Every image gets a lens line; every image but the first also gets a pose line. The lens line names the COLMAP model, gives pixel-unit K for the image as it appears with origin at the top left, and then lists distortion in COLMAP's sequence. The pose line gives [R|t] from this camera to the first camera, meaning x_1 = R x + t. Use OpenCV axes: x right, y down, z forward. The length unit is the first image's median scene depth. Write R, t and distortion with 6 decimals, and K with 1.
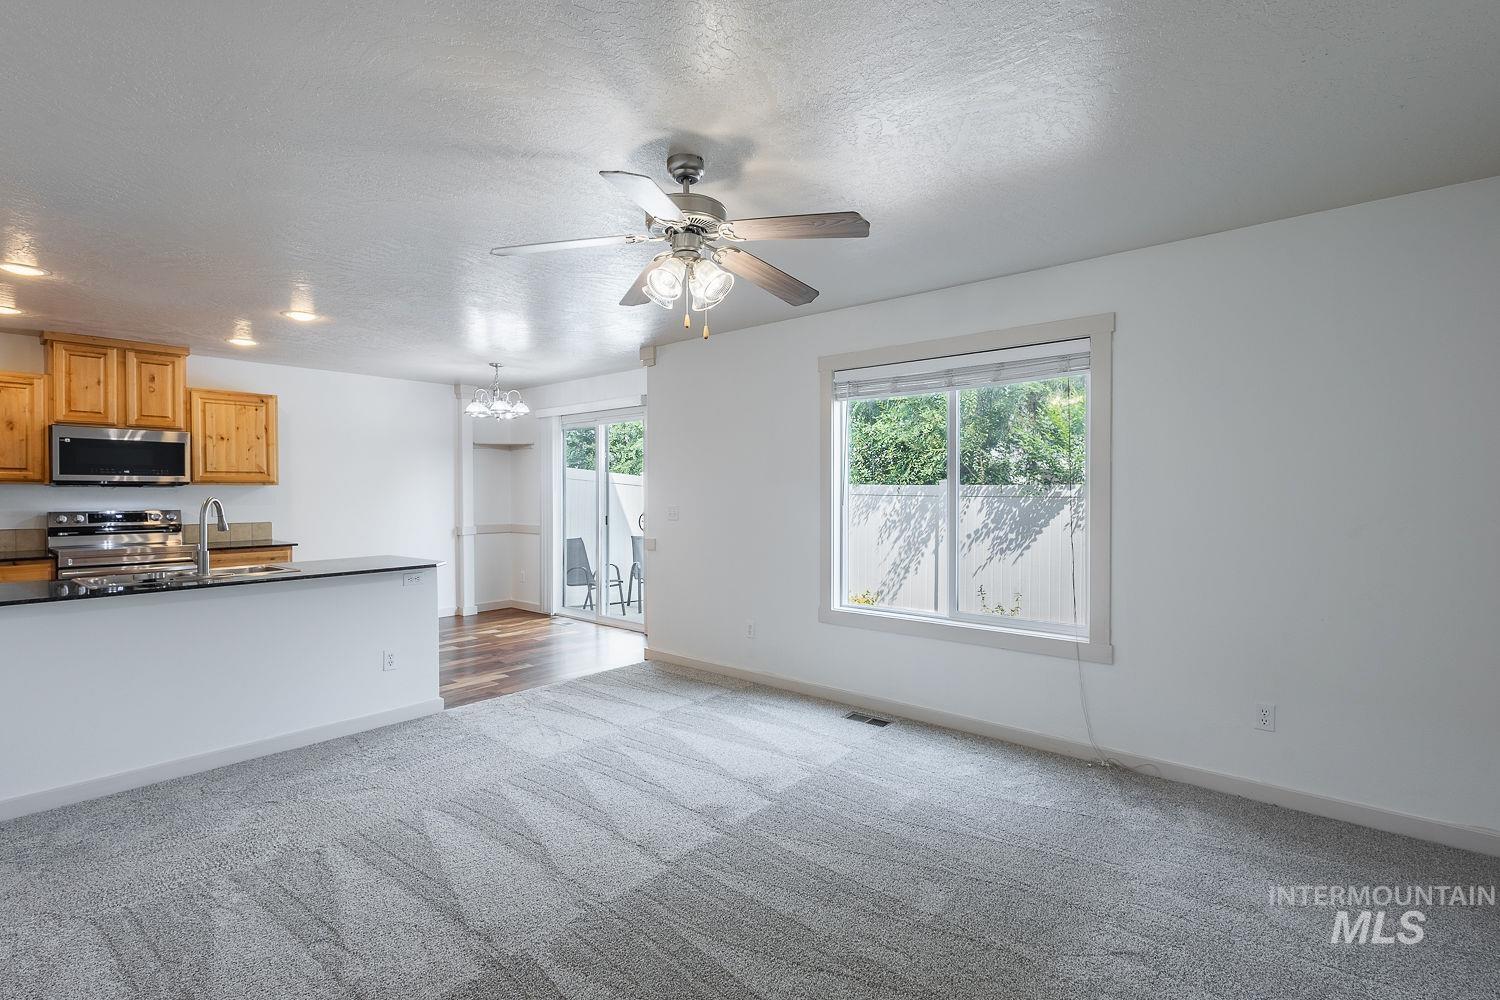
lens RADIAL K [[699.0, 0, 749.3], [0, 699.0, 500.0], [0, 0, 1]] dist [0.010695, -0.004153]
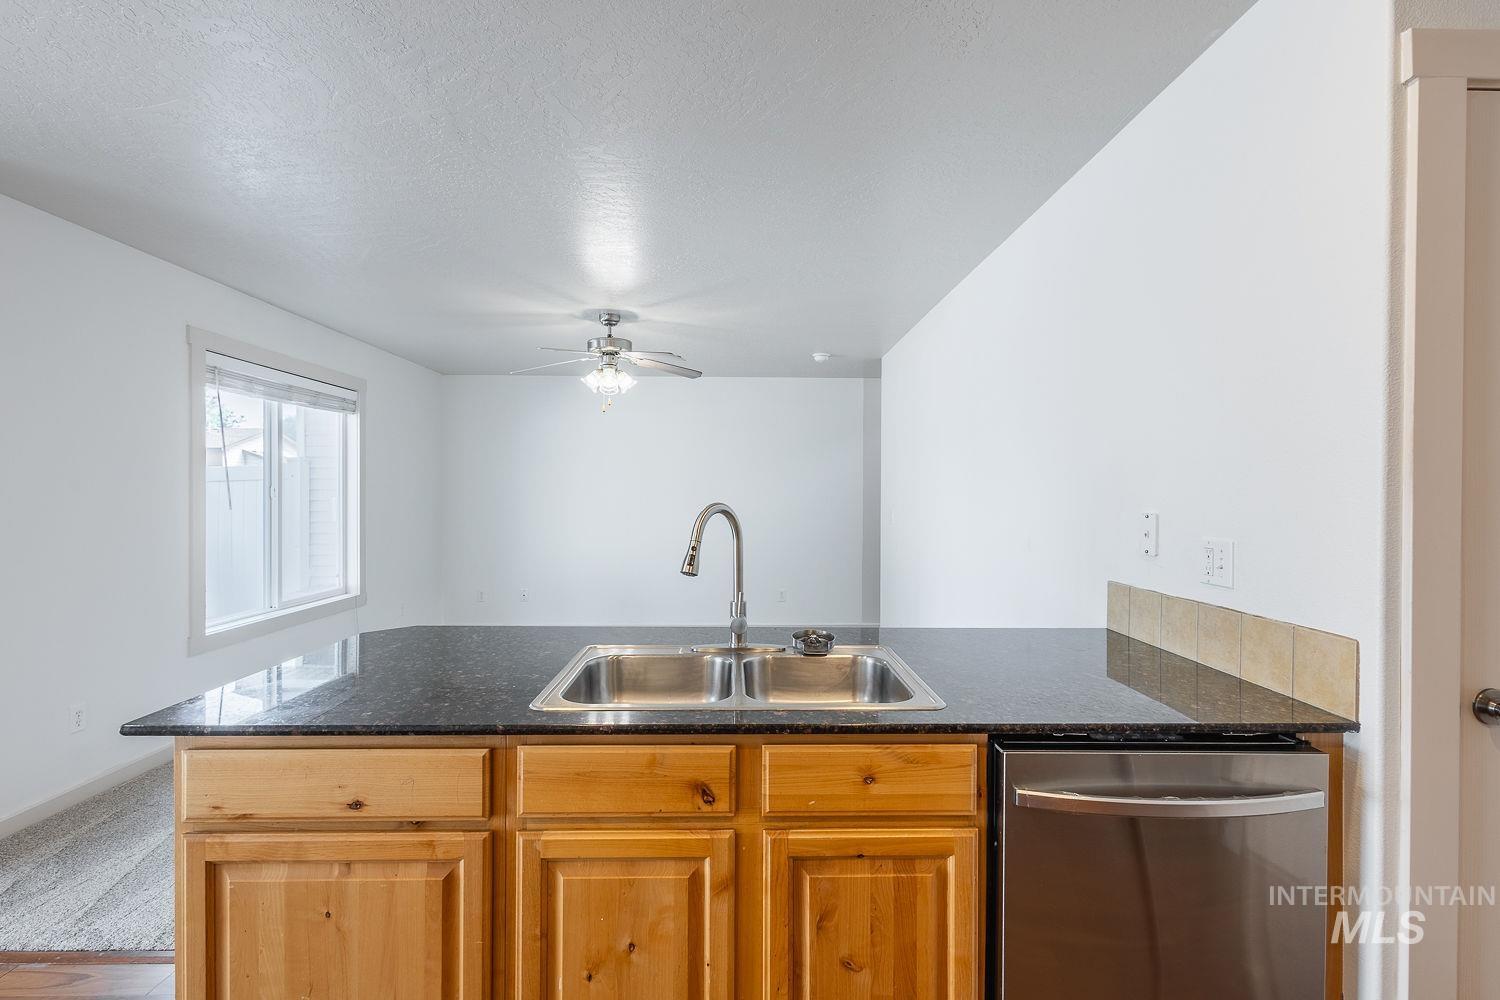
lens RADIAL K [[699.0, 0, 756.8], [0, 699.0, 499.7], [0, 0, 1]] dist [0.010695, -0.004153]
pose [[-0.671135, -0.005709, 0.741313, -0.799085], [0.007304, 0.999871, 0.014313, -0.009839], [-0.741299, 0.015021, -0.671006, 0.907744]]
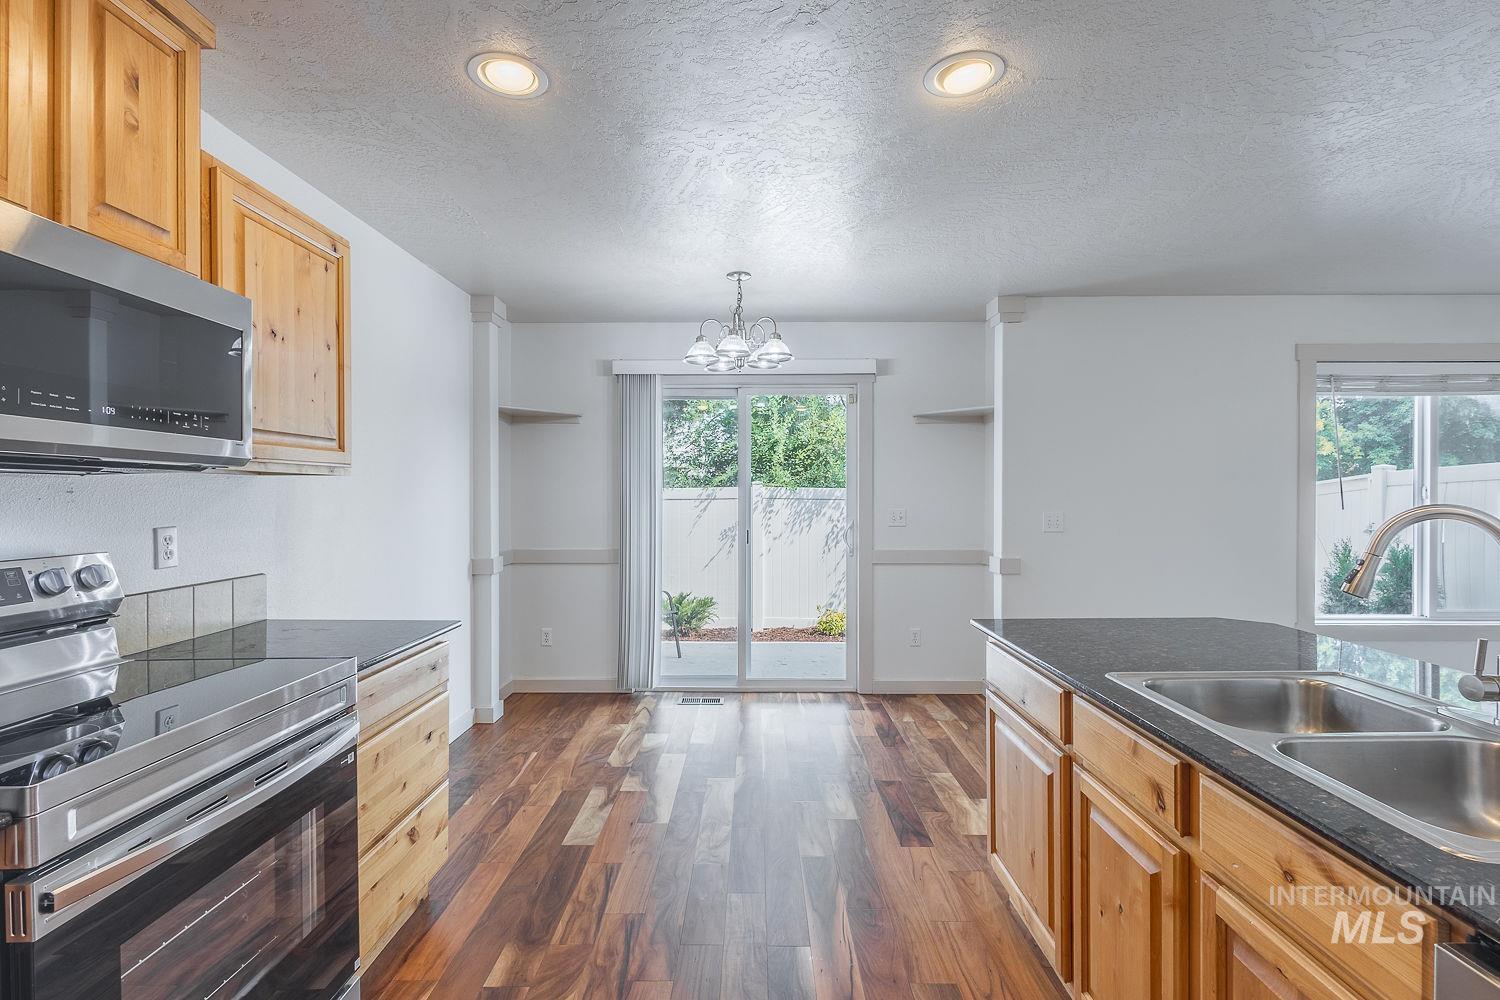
lens RADIAL K [[699.0, 0, 744.5], [0, 699.0, 500.1], [0, 0, 1]] dist [0.010695, -0.004153]
pose [[0.766945, -0.002711, 0.641708, -0.871019], [0.006779, 0.999970, -0.003878, -0.005203], [-0.641677, 0.007324, 0.766940, 0.655553]]
